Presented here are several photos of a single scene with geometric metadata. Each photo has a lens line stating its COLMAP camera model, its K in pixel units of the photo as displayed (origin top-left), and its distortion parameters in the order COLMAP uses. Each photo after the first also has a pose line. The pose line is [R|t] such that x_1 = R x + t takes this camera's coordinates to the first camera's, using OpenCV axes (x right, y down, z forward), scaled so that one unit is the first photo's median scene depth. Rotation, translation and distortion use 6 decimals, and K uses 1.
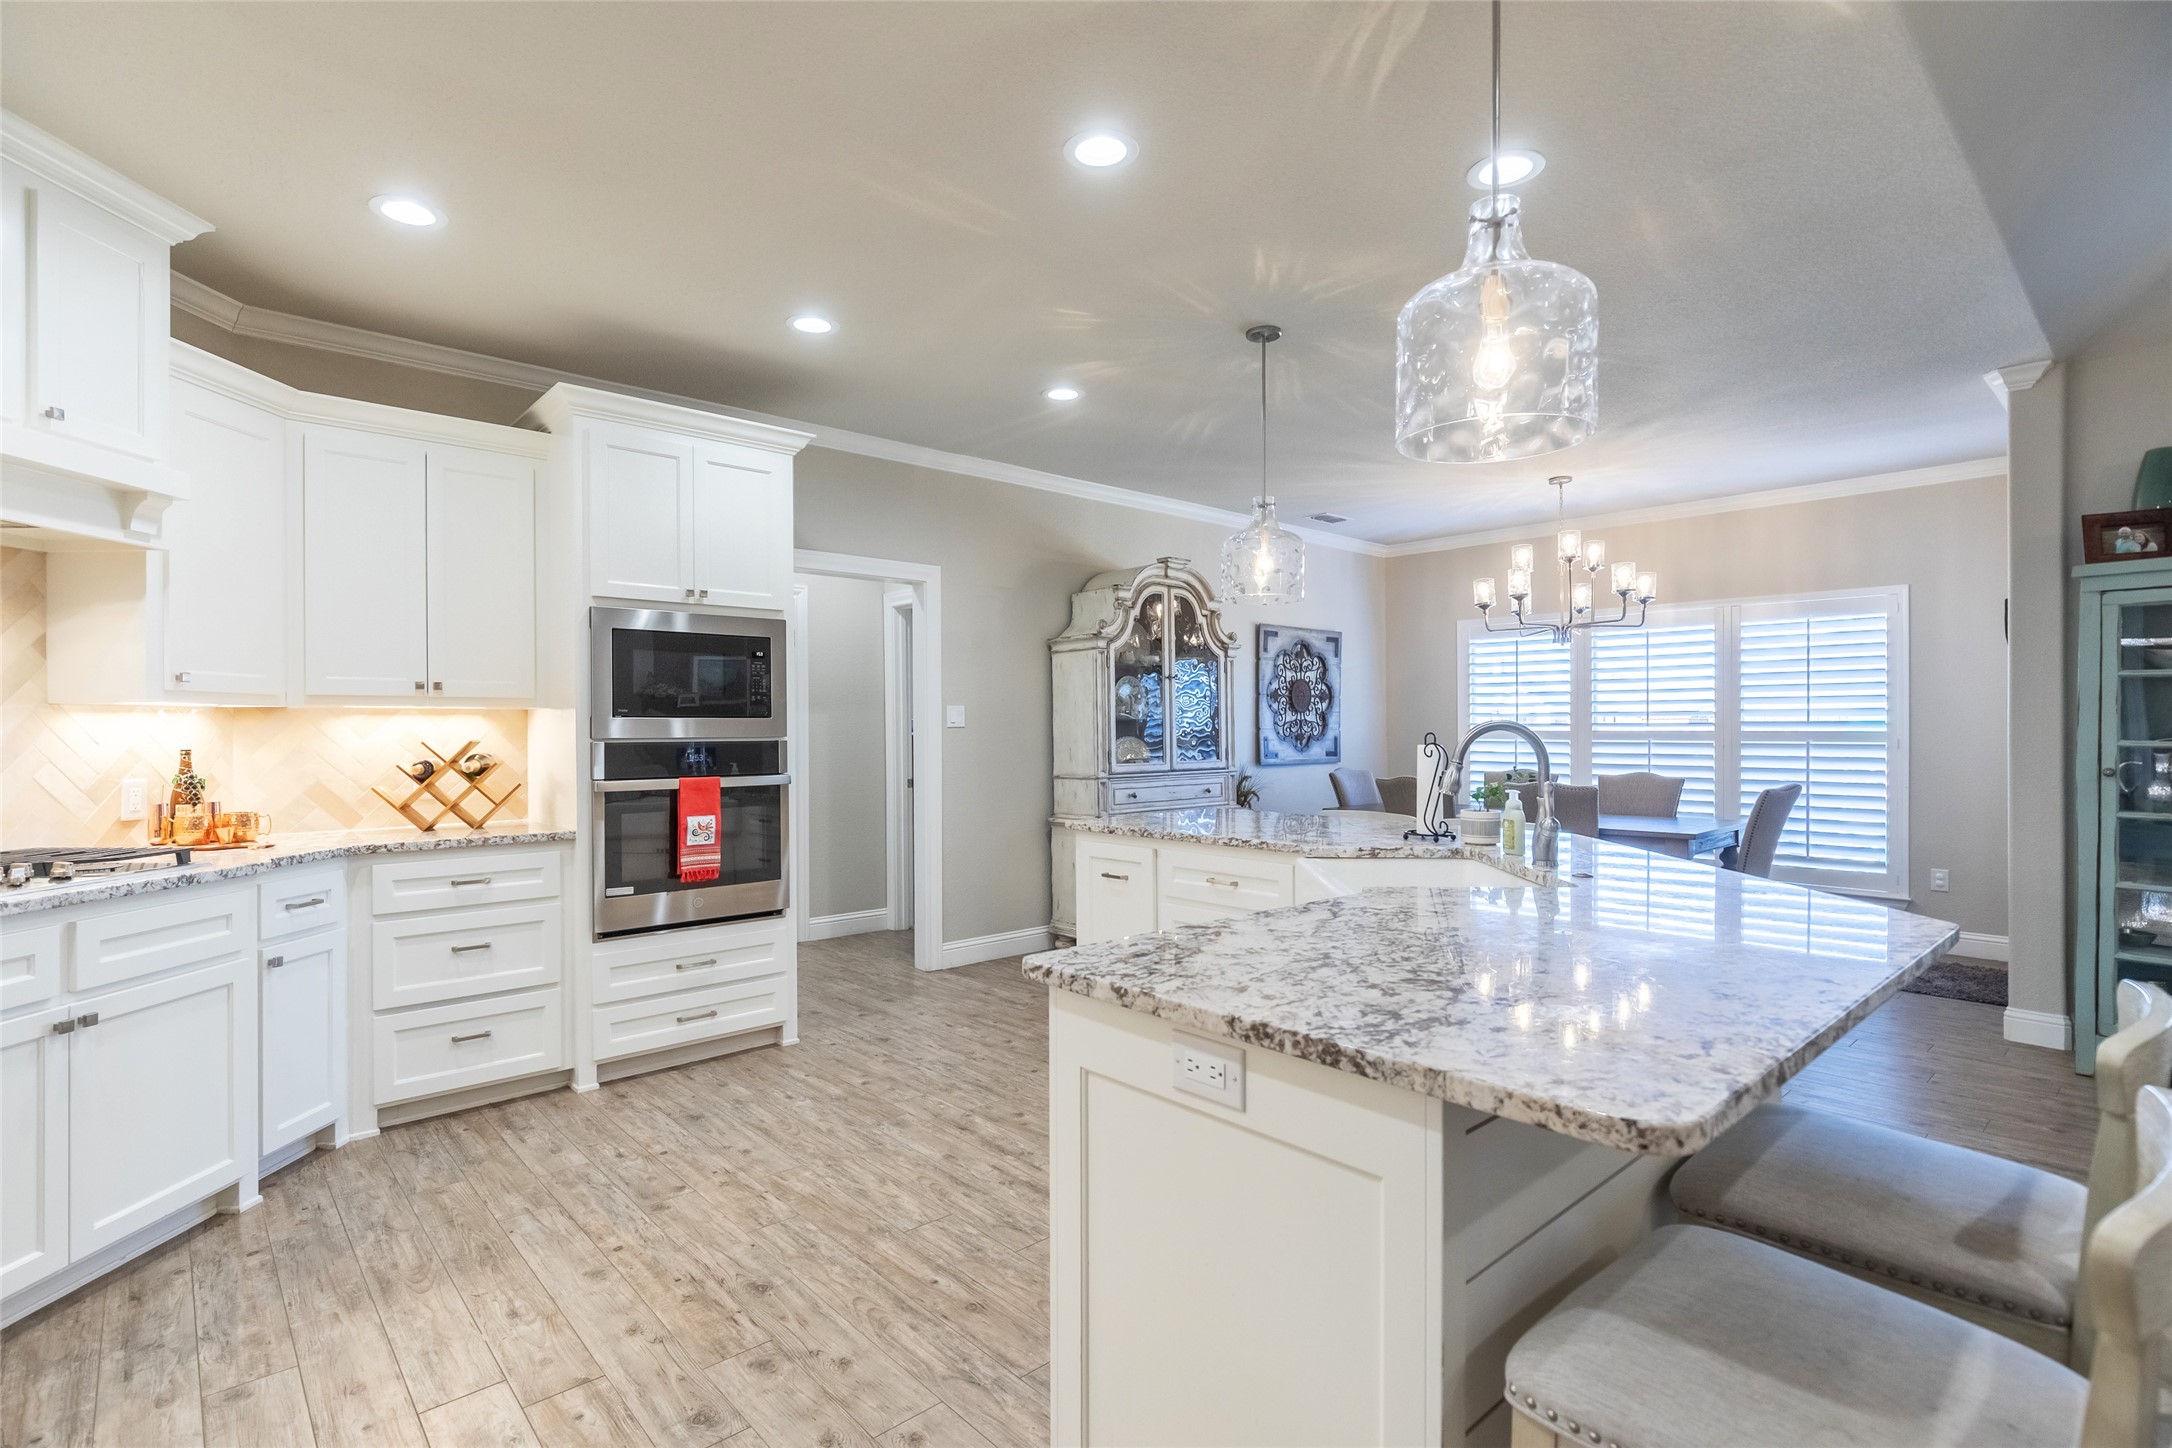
lens RADIAL K [[1053.4, 0, 1075.4], [0, 1053.4, 729.9], [0, 0, 1]] dist [-0.001001, -0.000298]
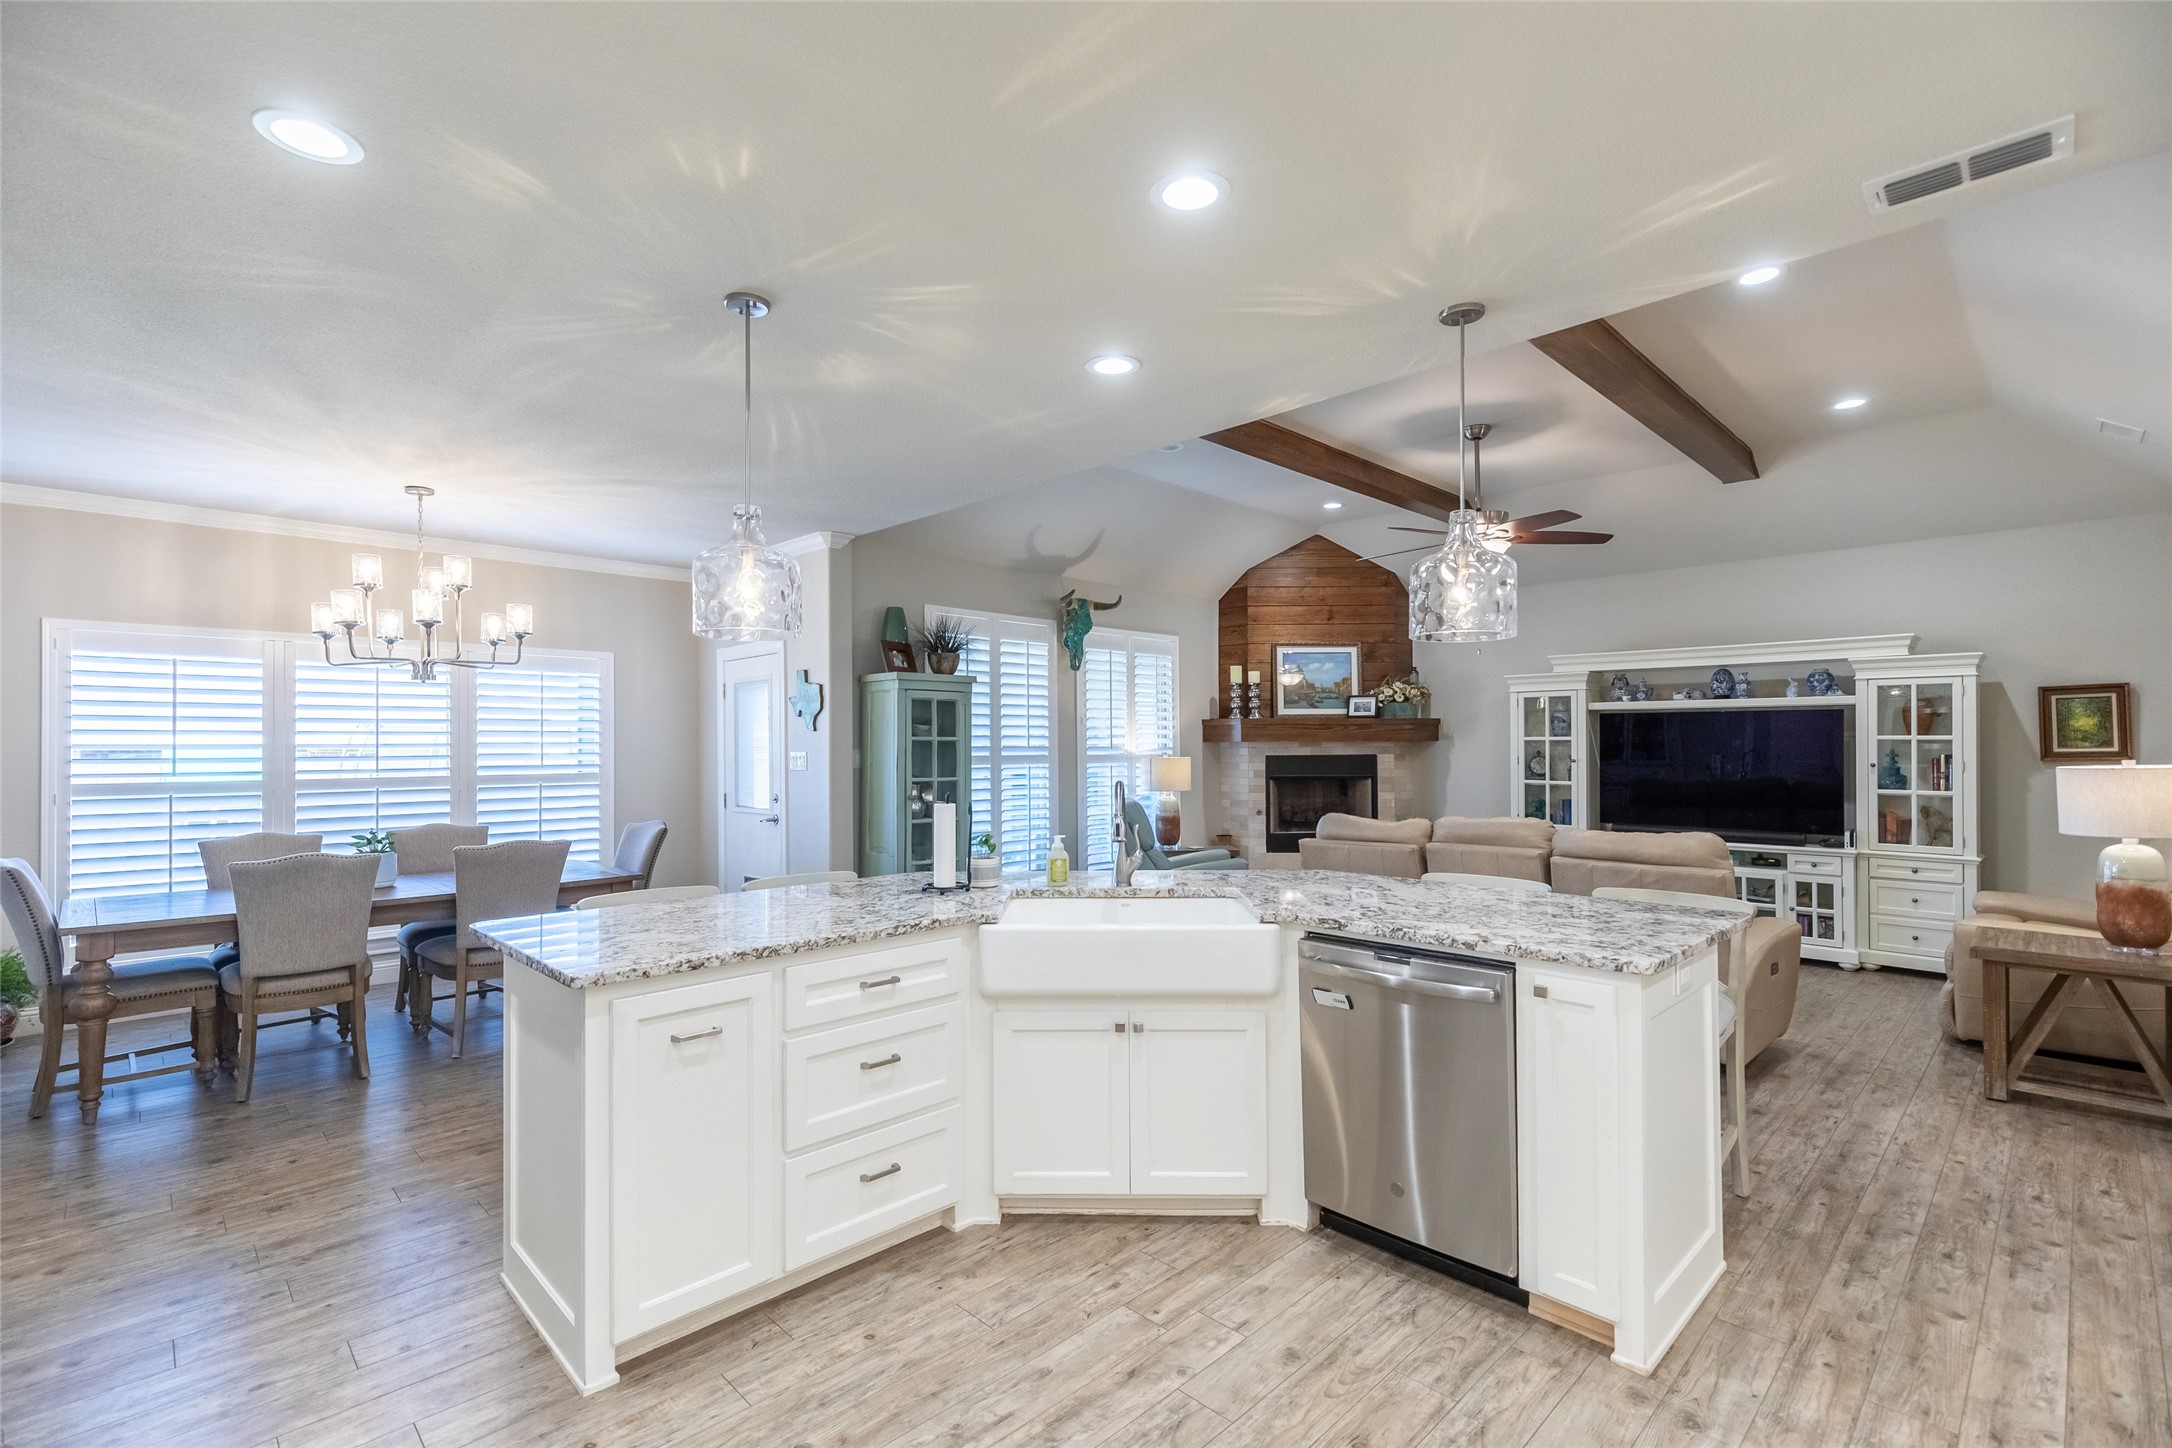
lens RADIAL K [[984.3, 0, 1078.6], [0, 984.3, 736.8], [0, 0, 1]] dist [0.004004, 0.000539]
pose [[-0.047926, 0.011709, 0.998782, -0.563976], [0.006728, 0.999912, -0.011399, -0.034677], [-0.998828, 0.006173, -0.048000, 0.761158]]
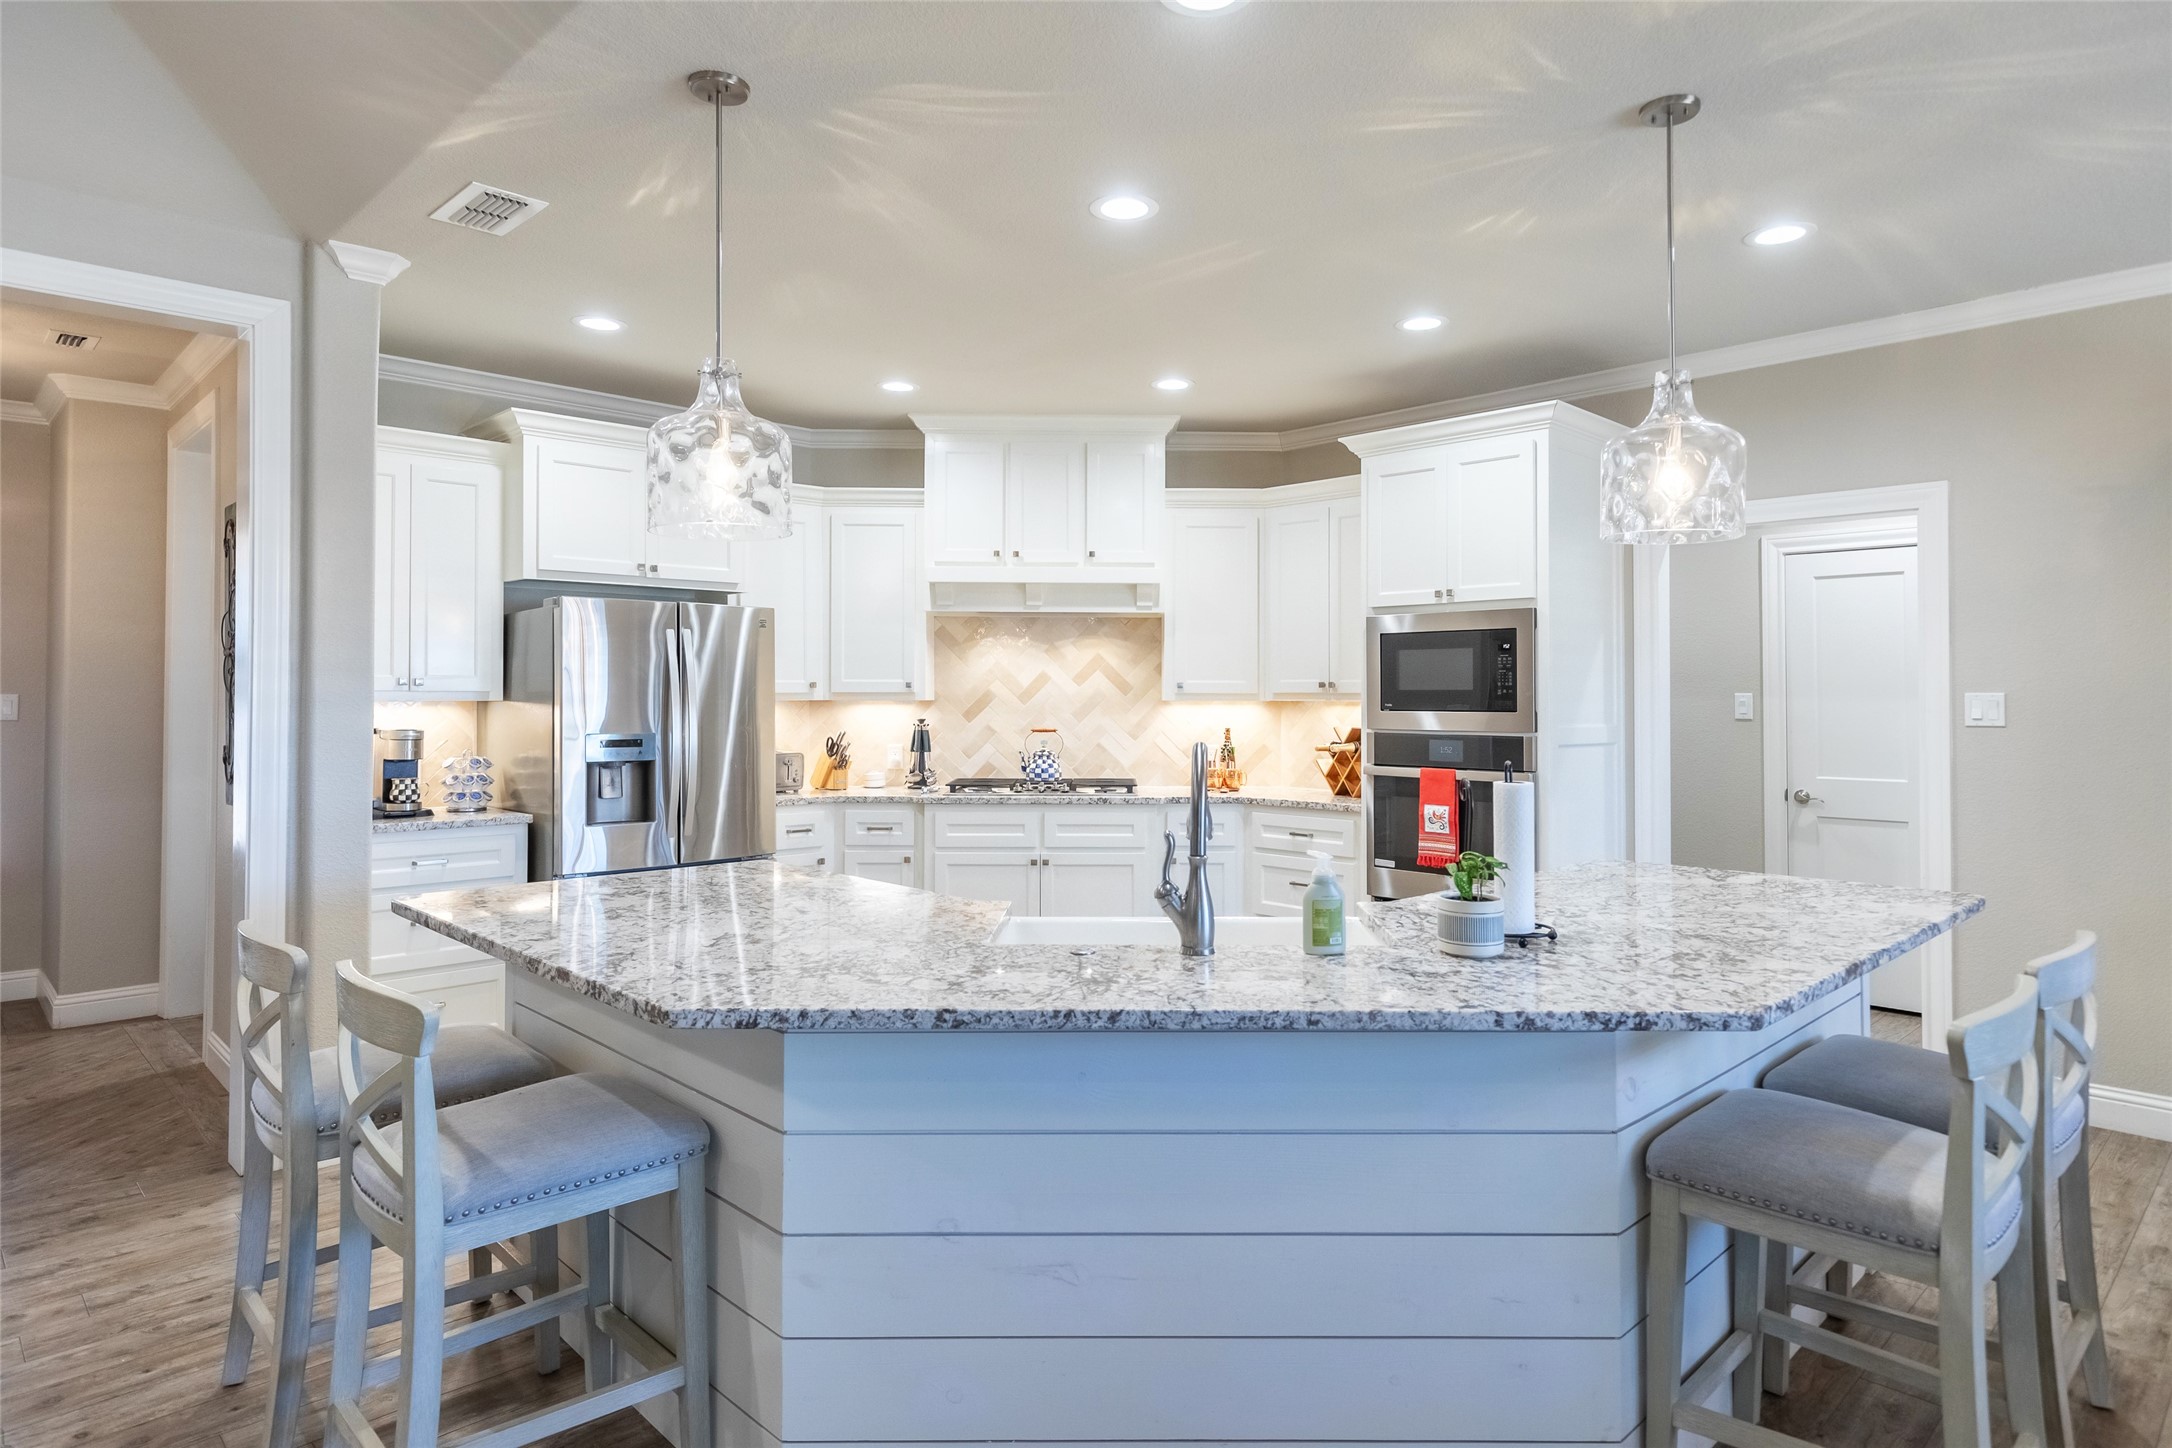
lens RADIAL K [[1226.0, 0, 1091.2], [0, 1226.0, 679.6], [0, 0, 1]] dist [0.001318, 0.000176]
pose [[0.032928, -0.009664, -0.999411, 0.859979], [-0.002864, 0.999948, -0.009763, -0.030969], [0.999454, 0.003184, 0.032898, 0.615027]]
